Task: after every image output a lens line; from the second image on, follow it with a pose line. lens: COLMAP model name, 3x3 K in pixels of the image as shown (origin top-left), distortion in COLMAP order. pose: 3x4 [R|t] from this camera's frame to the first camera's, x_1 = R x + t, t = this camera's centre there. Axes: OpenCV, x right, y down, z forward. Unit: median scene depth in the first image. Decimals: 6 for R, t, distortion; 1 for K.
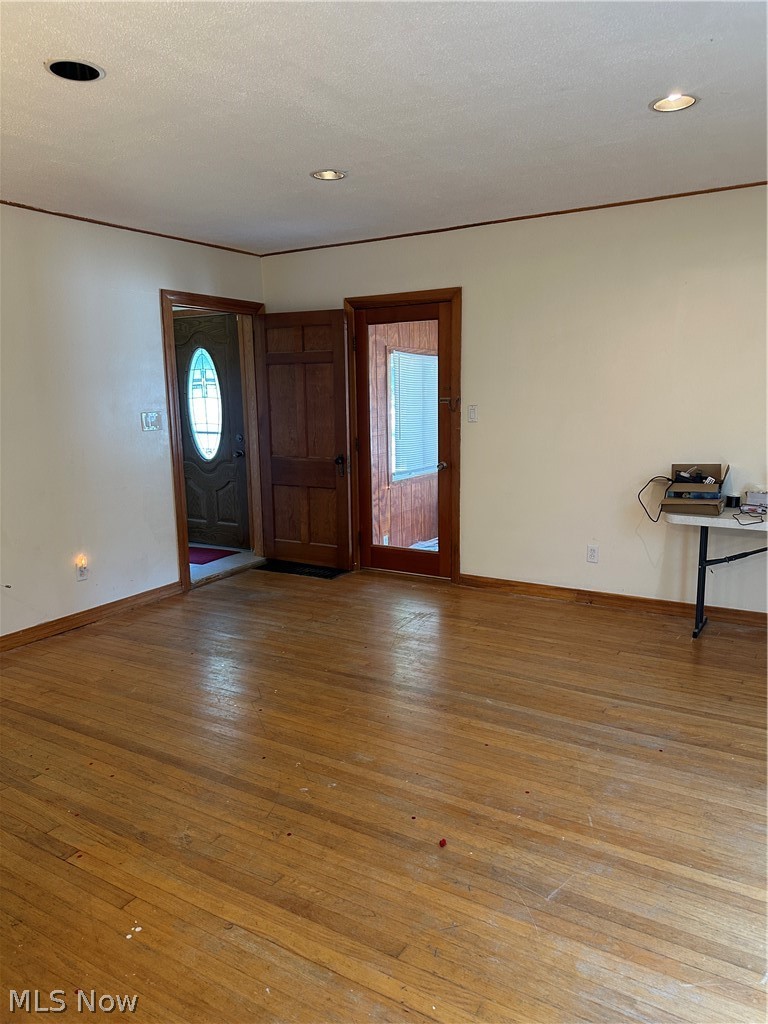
lens RADIAL K [[723.3, 0, 380.6], [0, 723.3, 519.8], [0, 0, 1]] dist [0.037454, -0.054764]
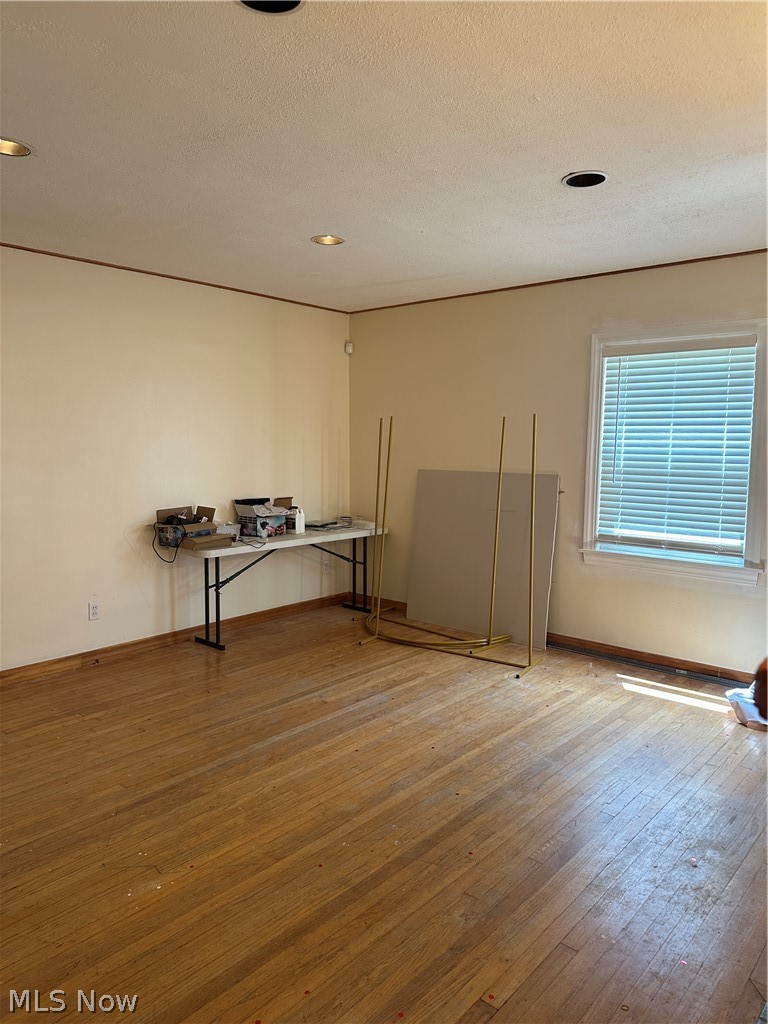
lens RADIAL K [[723.3, 0, 380.9], [0, 723.3, 508.2], [0, 0, 1]] dist [0.037454, -0.054764]
pose [[0.185441, -0.093476, 0.978199, -0.853311], [0.173988, 0.982861, 0.060938, -0.121264], [-0.967130, 0.158894, 0.198526, 0.605770]]
